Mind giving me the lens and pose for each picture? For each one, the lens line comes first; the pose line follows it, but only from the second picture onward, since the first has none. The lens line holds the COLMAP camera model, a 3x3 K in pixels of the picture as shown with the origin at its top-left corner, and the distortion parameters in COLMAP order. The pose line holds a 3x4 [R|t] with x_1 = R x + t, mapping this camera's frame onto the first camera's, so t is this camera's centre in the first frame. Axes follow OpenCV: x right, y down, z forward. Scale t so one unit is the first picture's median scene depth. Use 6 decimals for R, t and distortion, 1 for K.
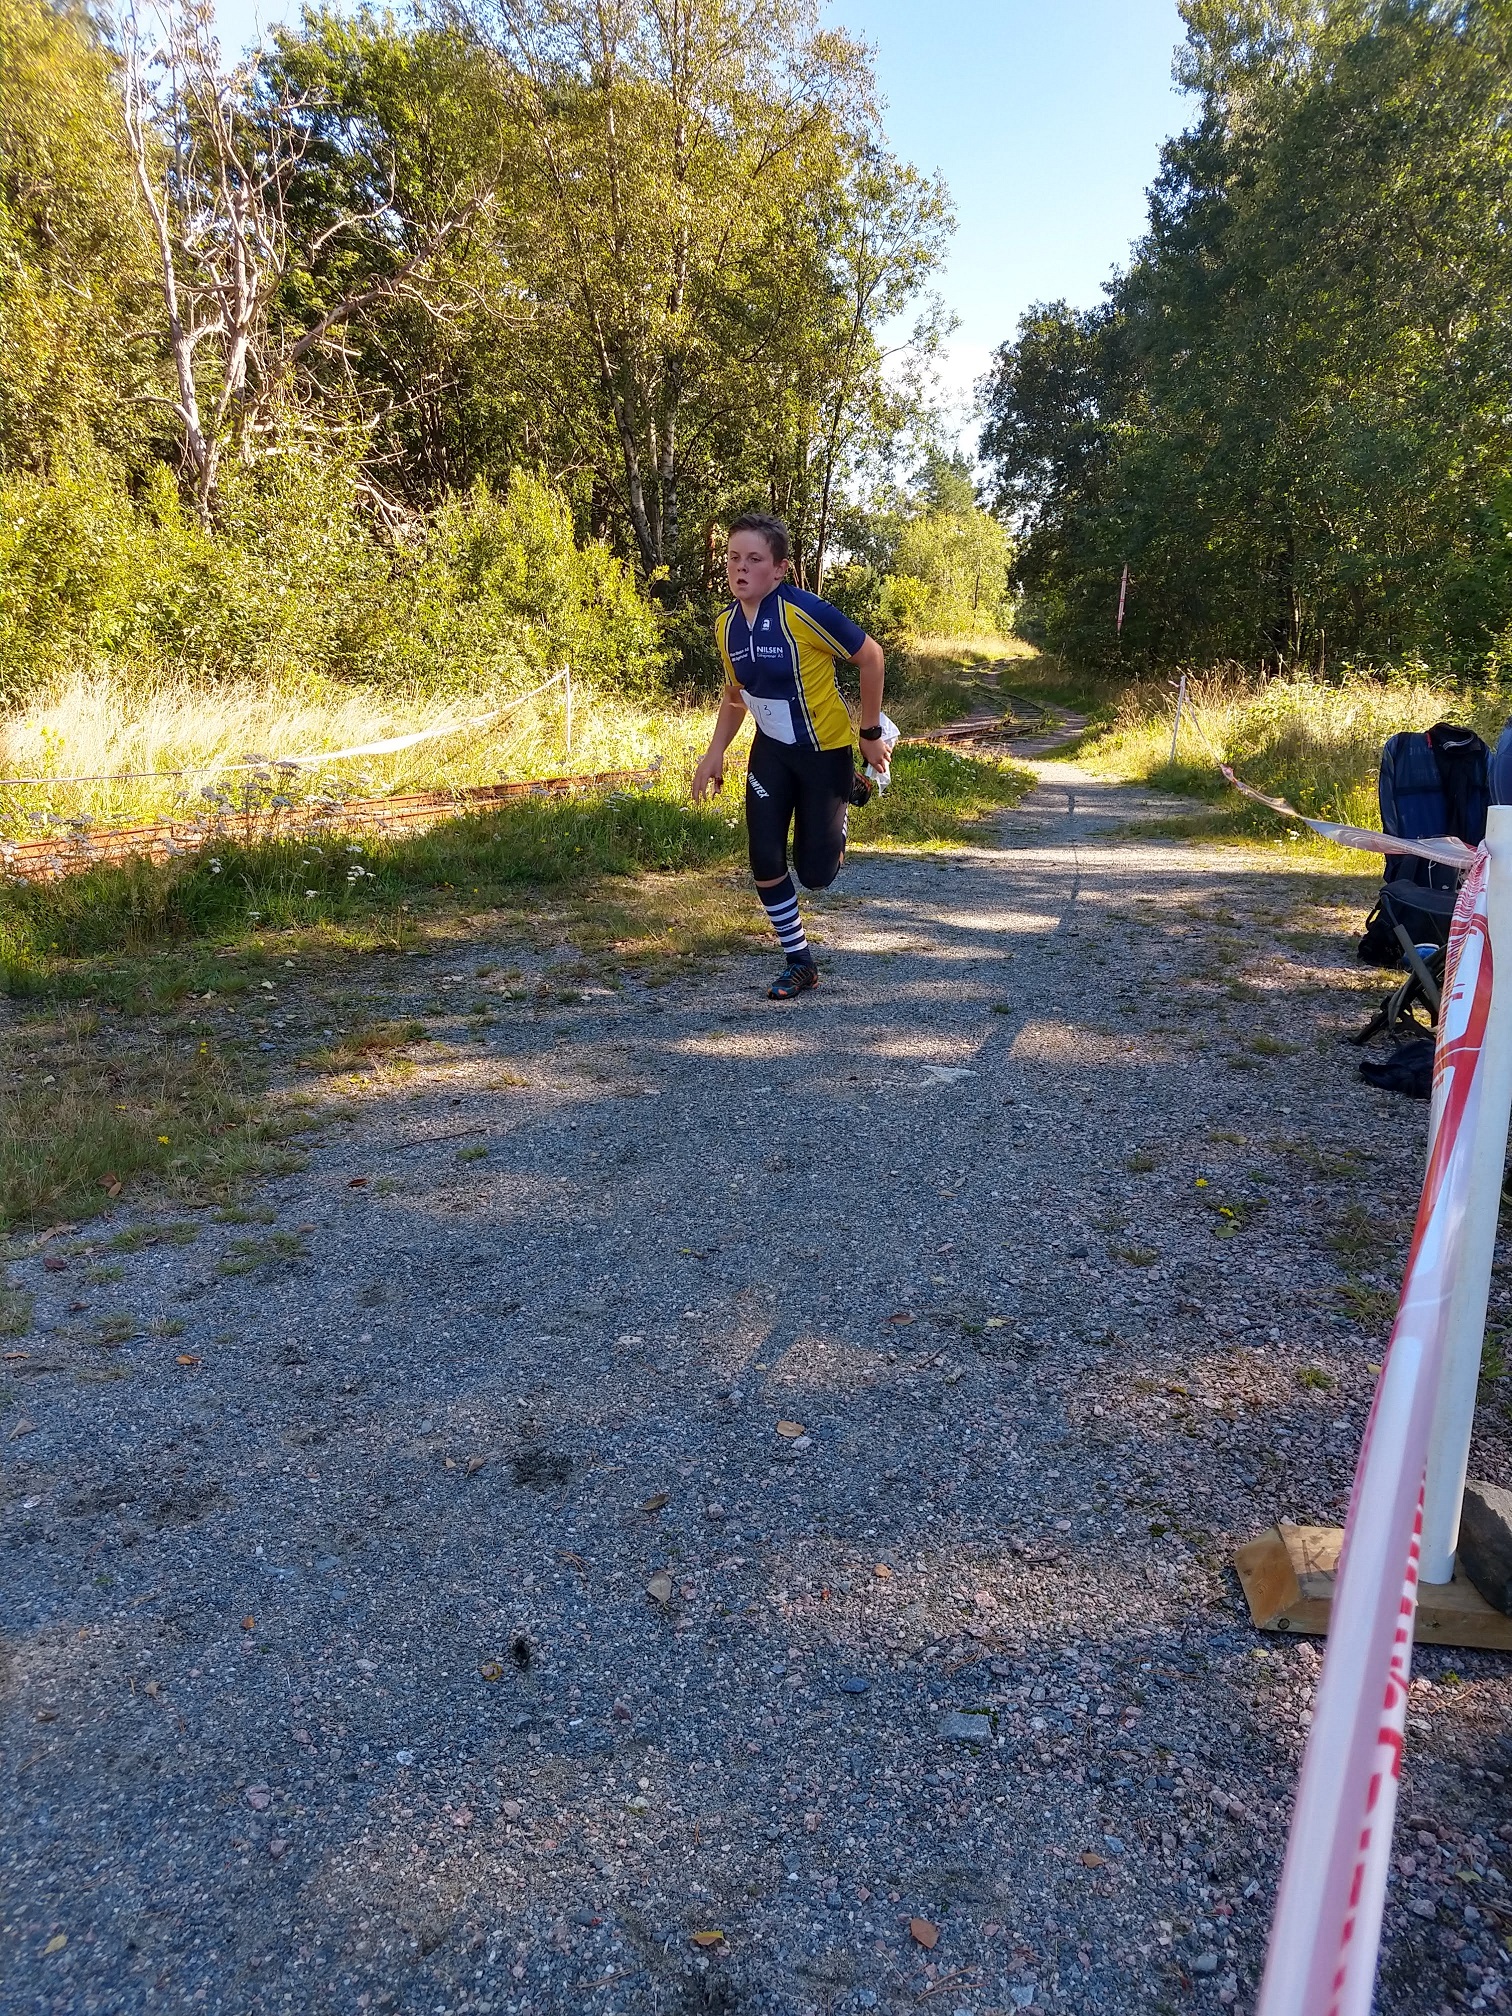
lens RADIAL K [[1448.1, 0, 762.9], [0, 1448.1, 979.3], [0, 0, 1]] dist [0.027330, -0.065439]
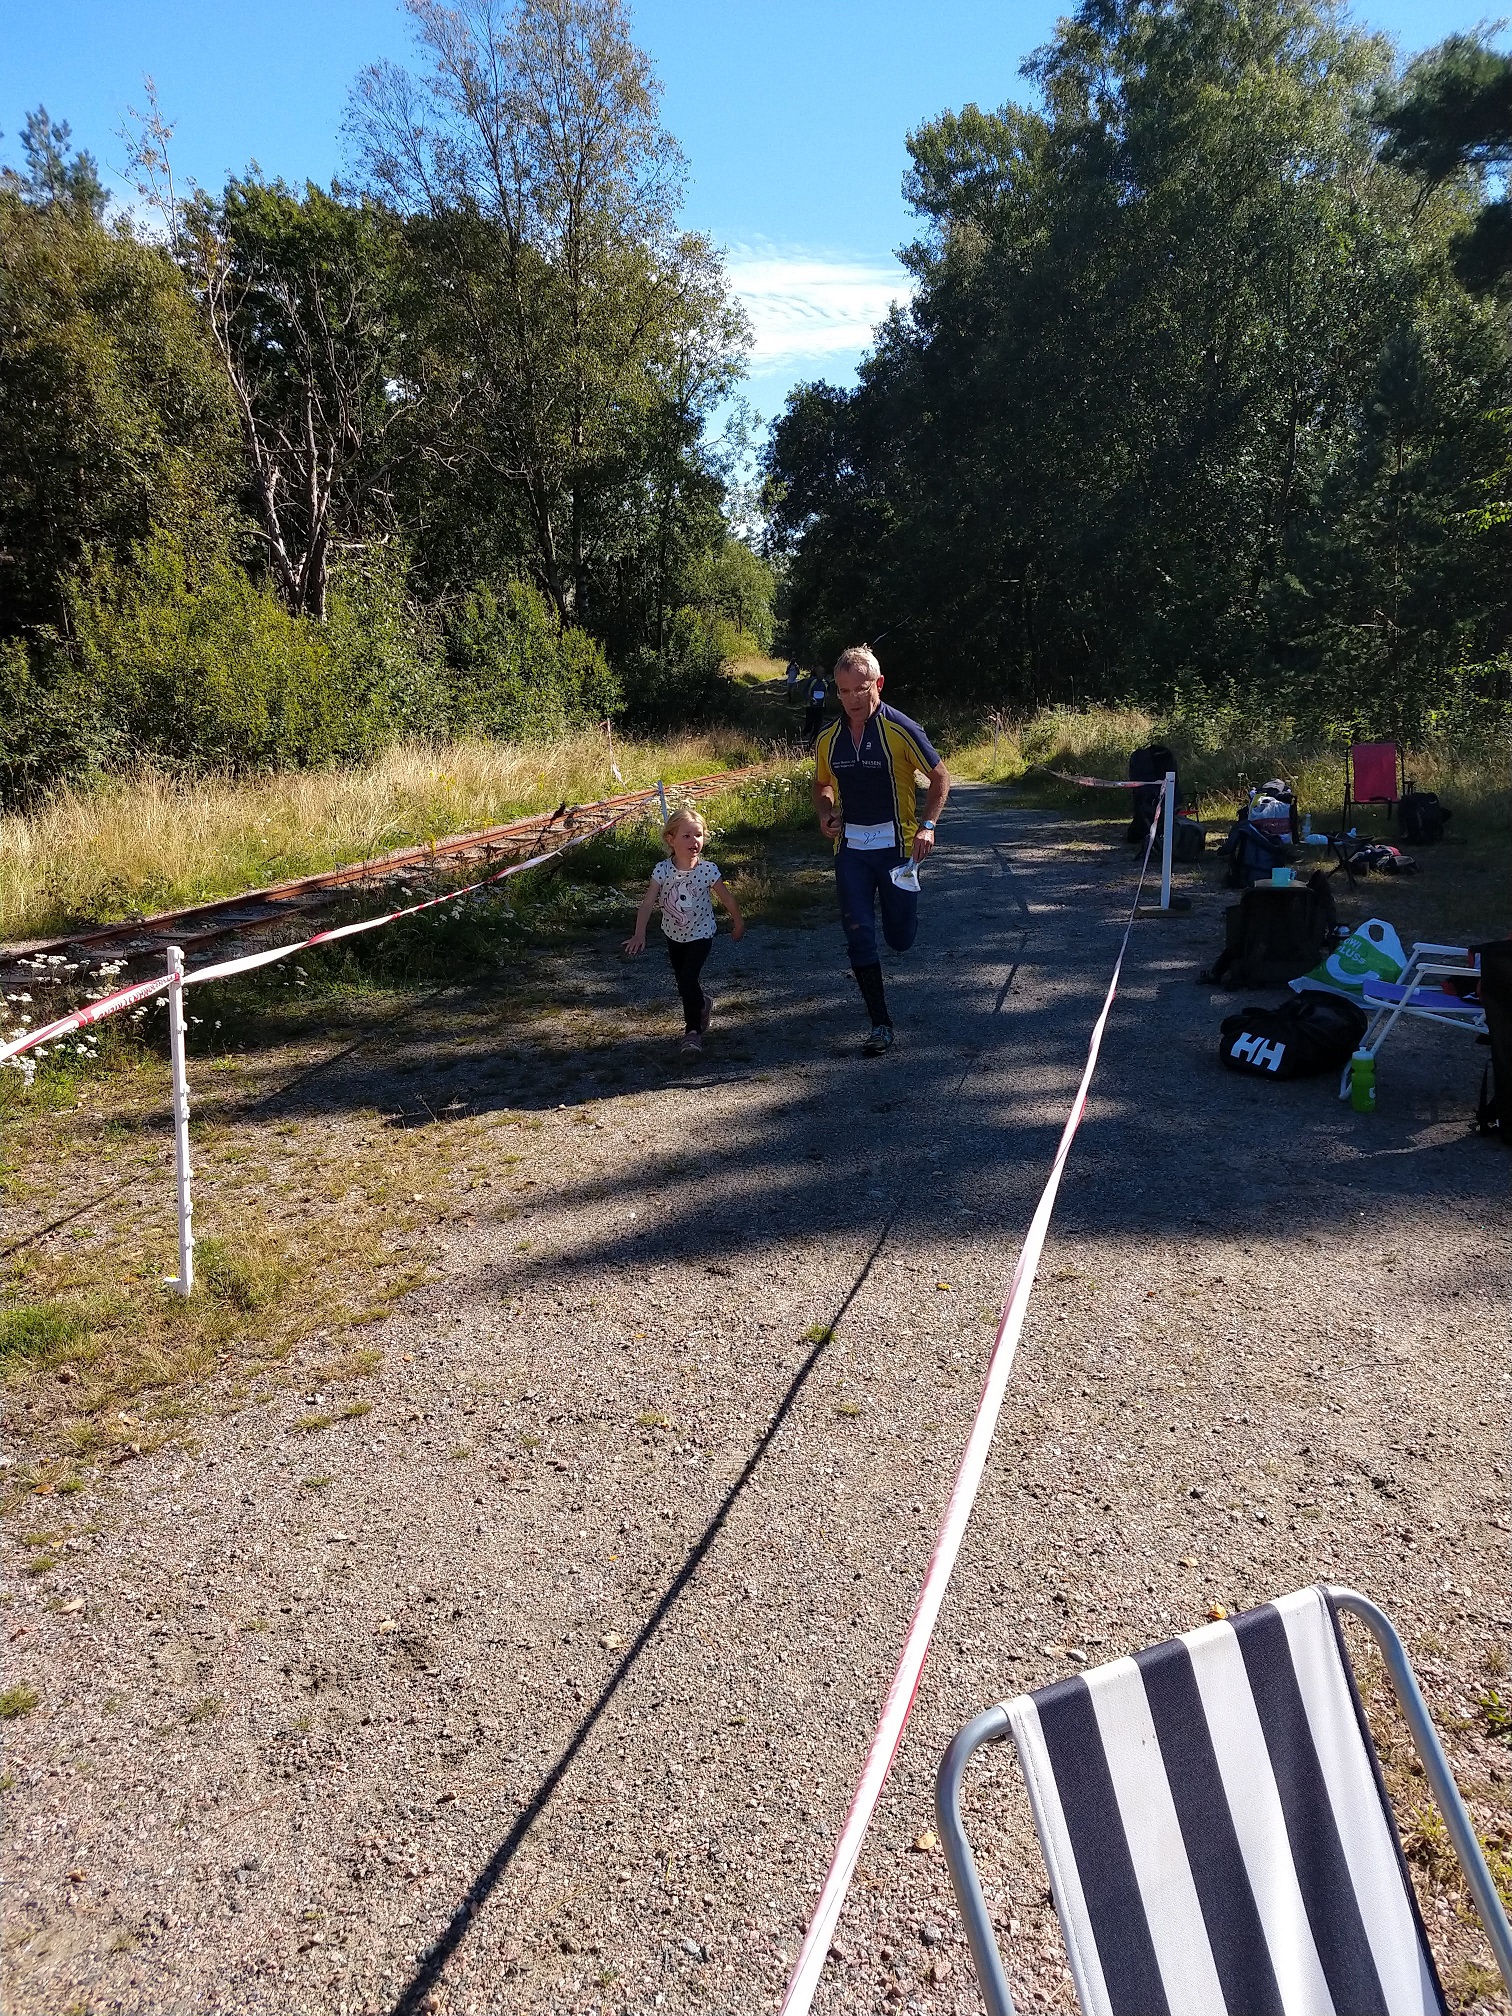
lens RADIAL K [[1448.1, 0, 762.9], [0, 1448.1, 979.3], [0, 0, 1]] dist [0.027330, -0.065439]
pose [[0.983315, -0.066123, 0.169468, -0.077944], [0.067451, 0.997720, -0.002086, 0.021598], [-0.168944, 0.013482, 0.985533, -0.162099]]
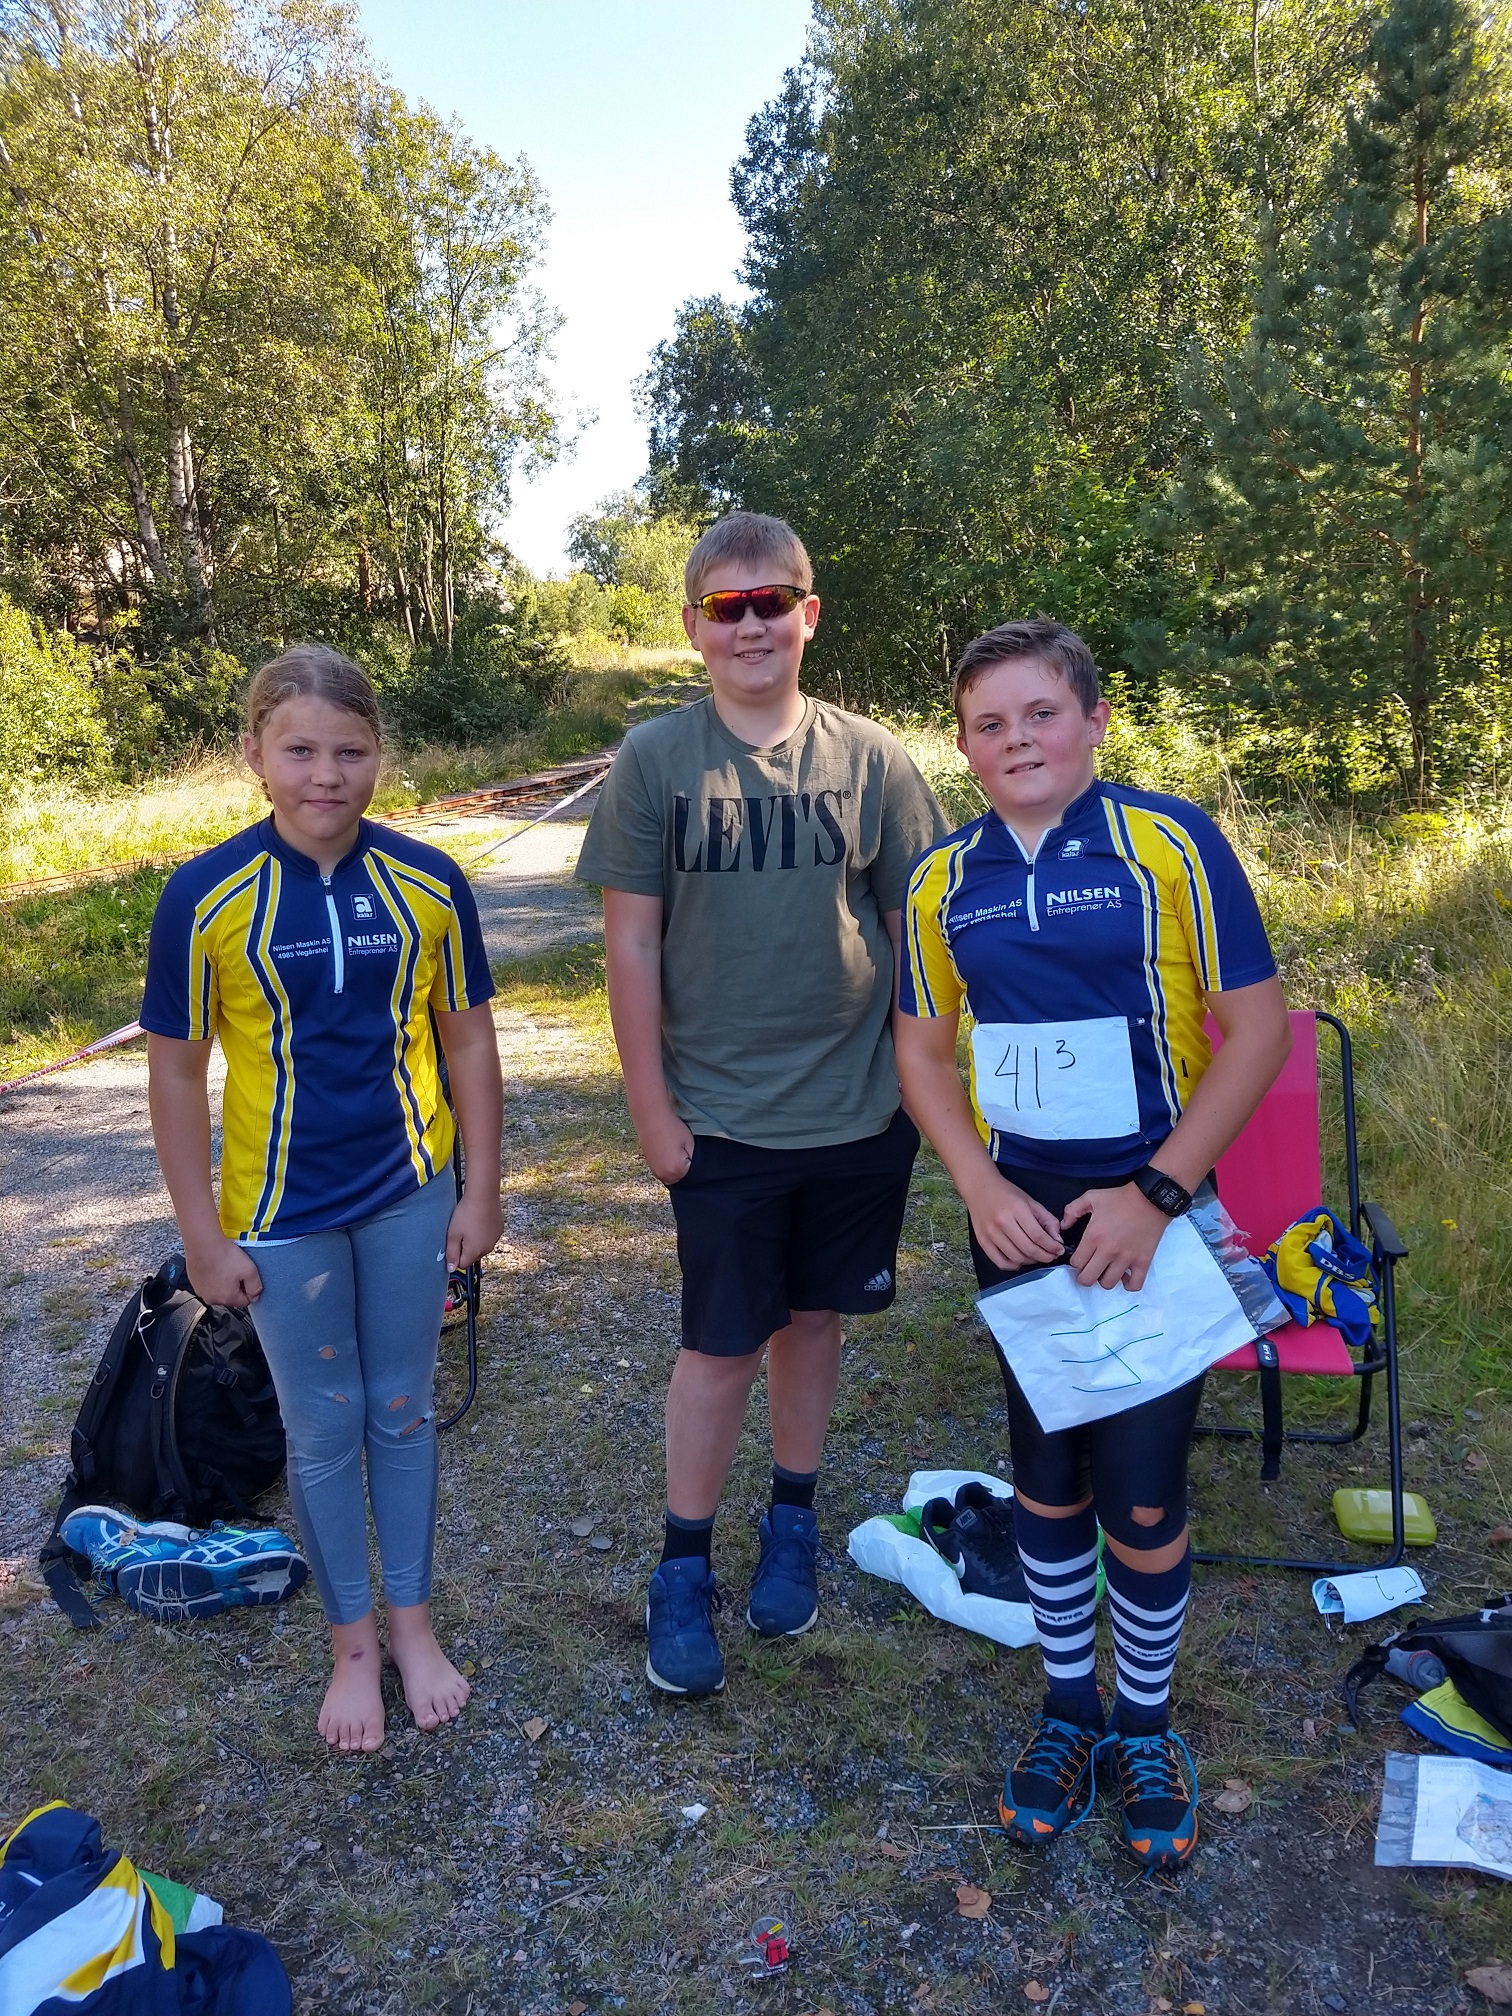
lens RADIAL K [[1448.1, 0, 762.9], [0, 1448.1, 979.3], [0, 0, 1]] dist [0.027330, -0.065439]
pose [[0.988179, -0.084189, 0.128121, 0.077674], [0.084486, 0.996420, 0.003126, -0.020062], [-0.127926, 0.007735, 0.991754, 0.053289]]
